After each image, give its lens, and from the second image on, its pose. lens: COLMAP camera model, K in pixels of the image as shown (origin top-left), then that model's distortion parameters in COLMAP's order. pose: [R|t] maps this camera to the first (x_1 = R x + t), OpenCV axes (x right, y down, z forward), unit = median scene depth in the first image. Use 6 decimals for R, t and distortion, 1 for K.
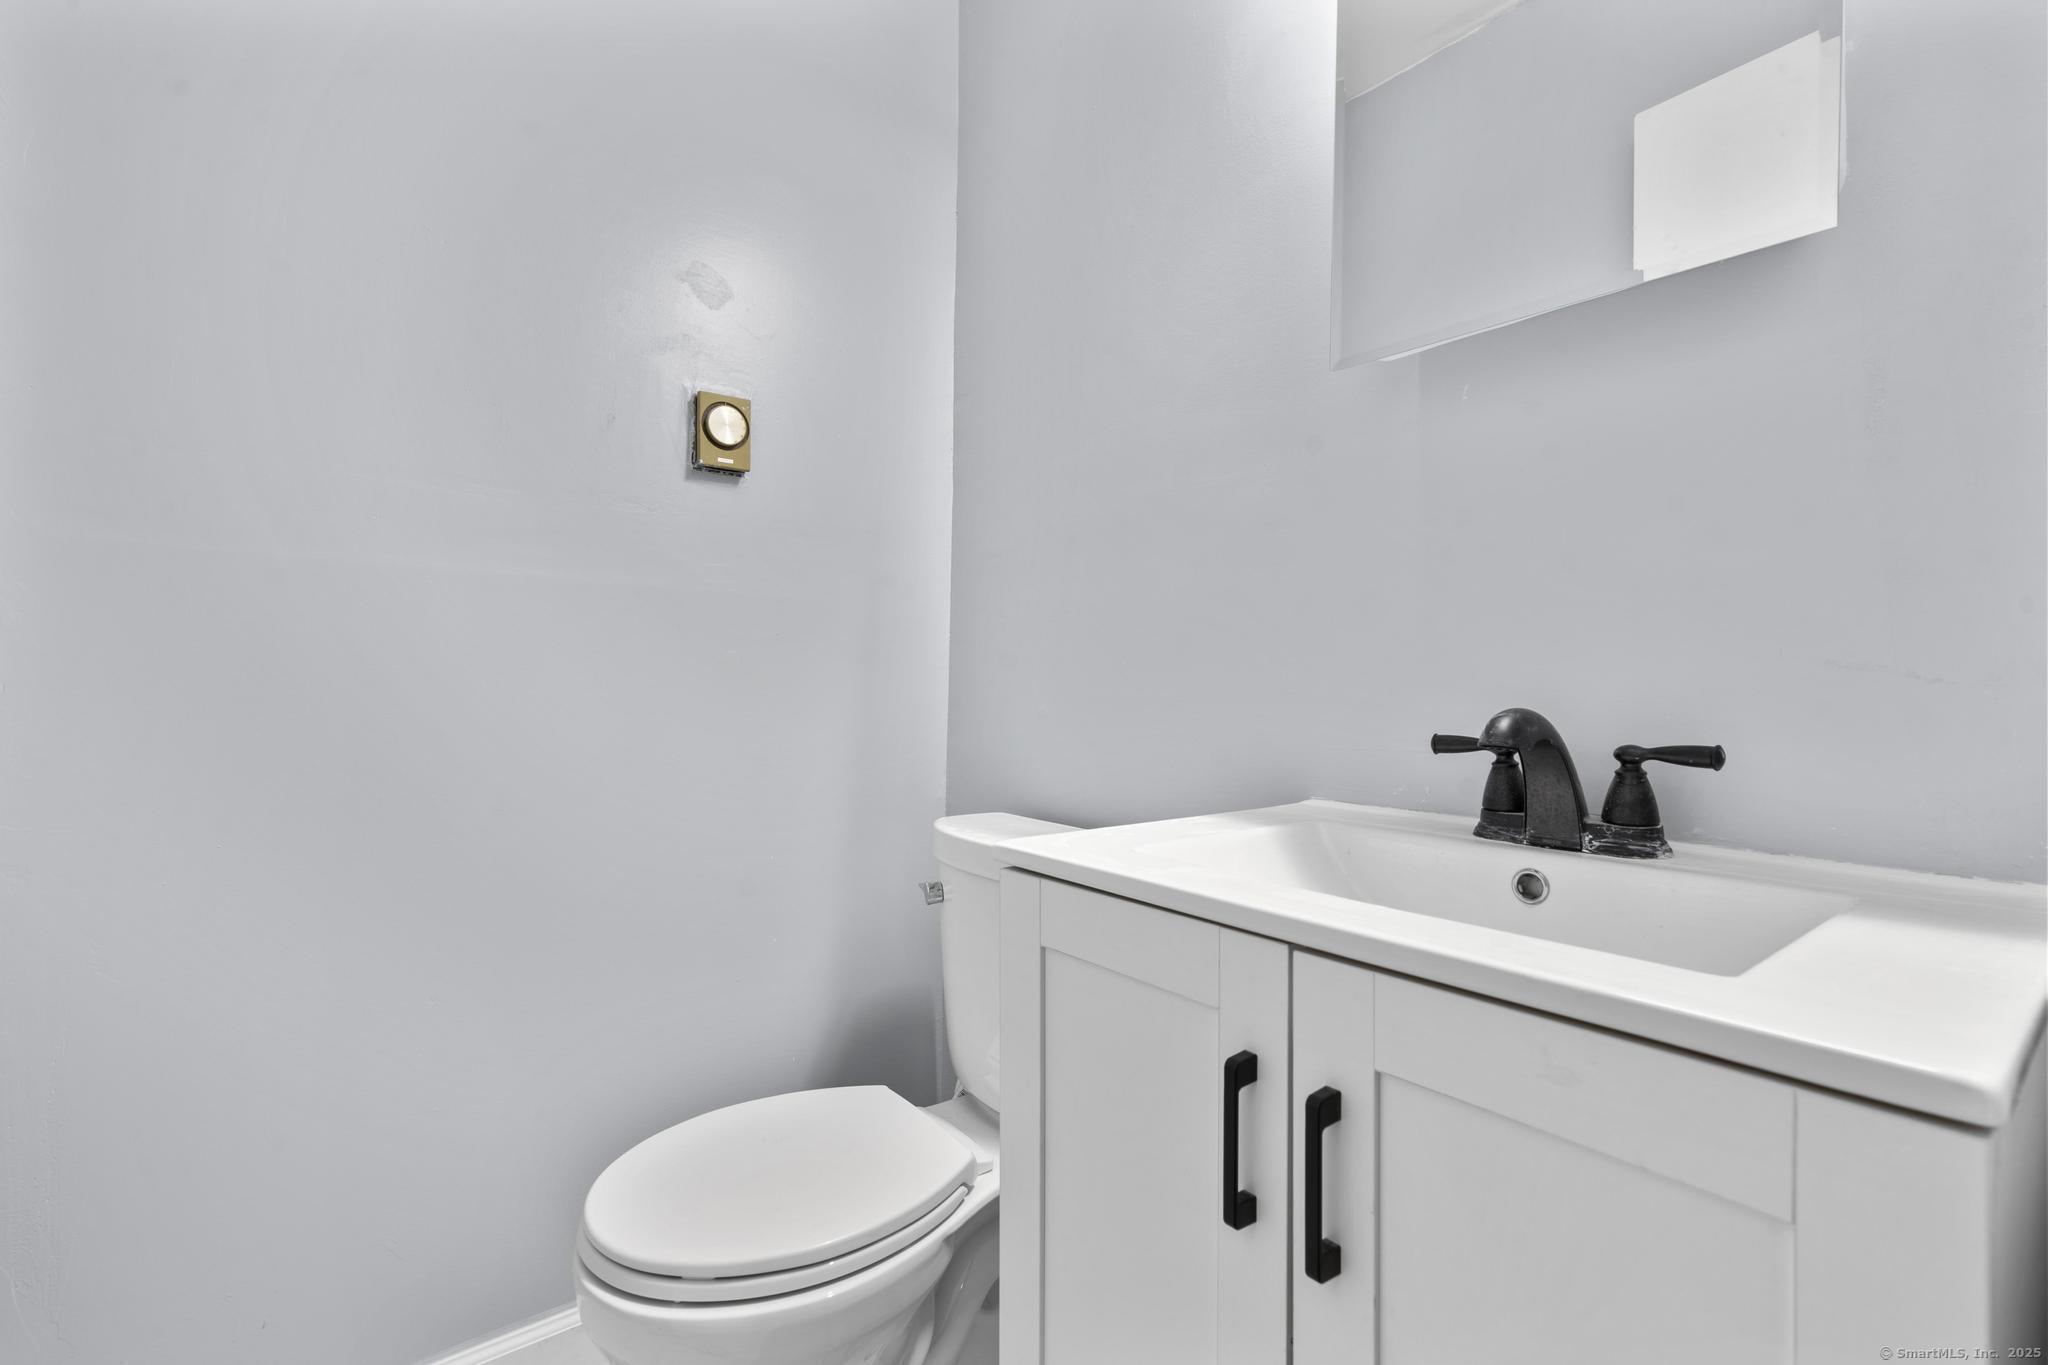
lens RADIAL K [[915.5, 0, 1021.5], [0, 915.5, 685.6], [0, 0, 1]] dist [-0.007869, 0.003991]
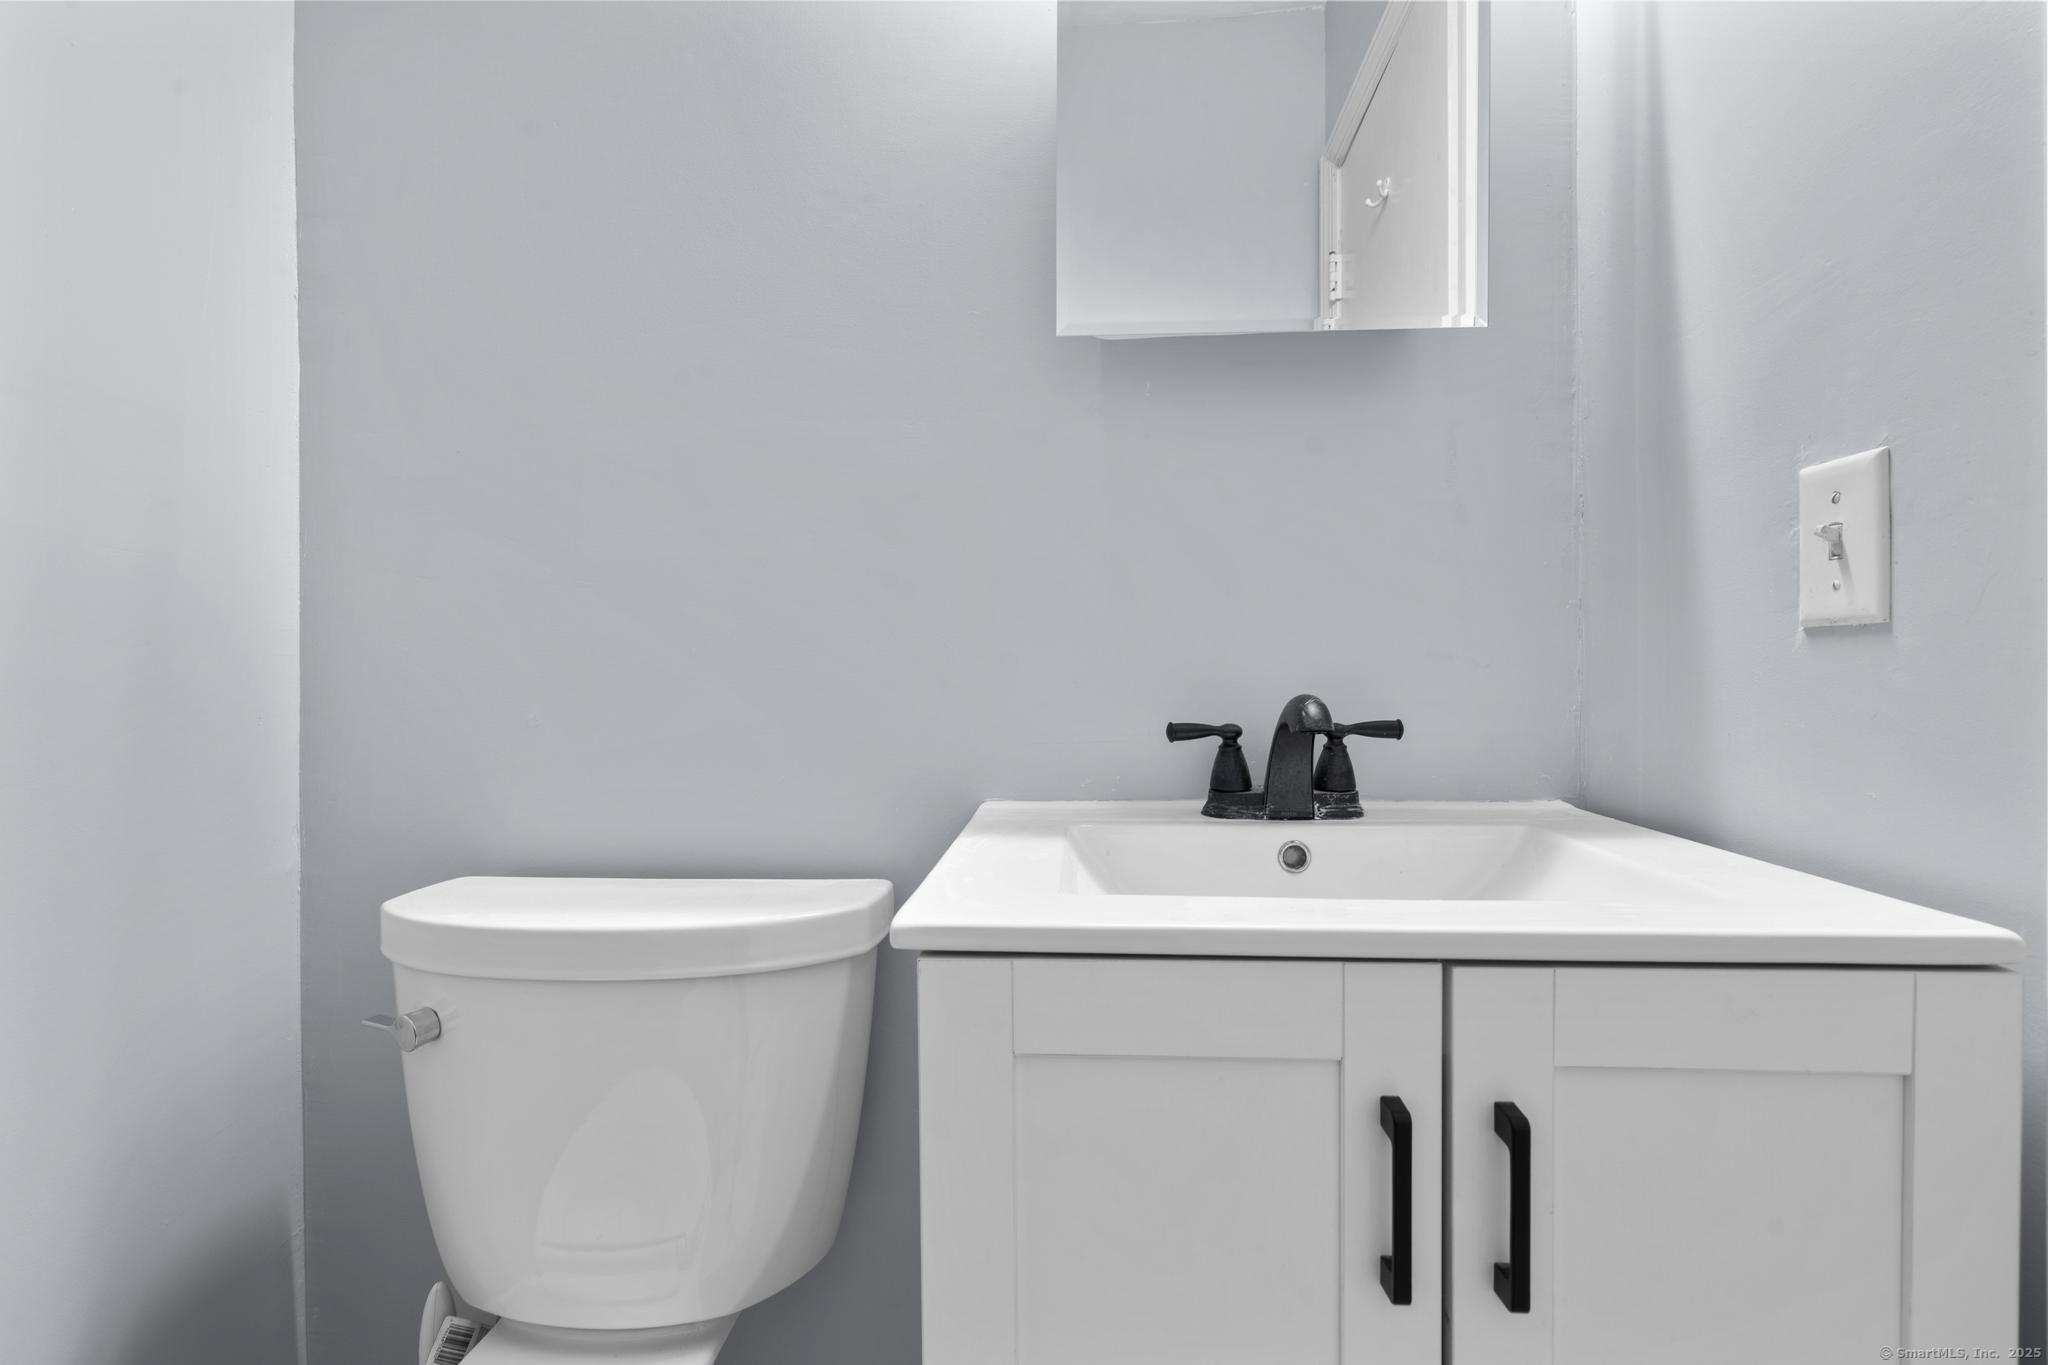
lens RADIAL K [[915.5, 0, 1021.5], [0, 915.5, 685.6], [0, 0, 1]] dist [-0.007869, 0.003991]
pose [[0.663918, -0.021391, 0.747500, -0.461367], [0.013870, 0.999771, 0.016291, -0.007361], [-0.747677, -0.000448, 0.664062, 0.503443]]
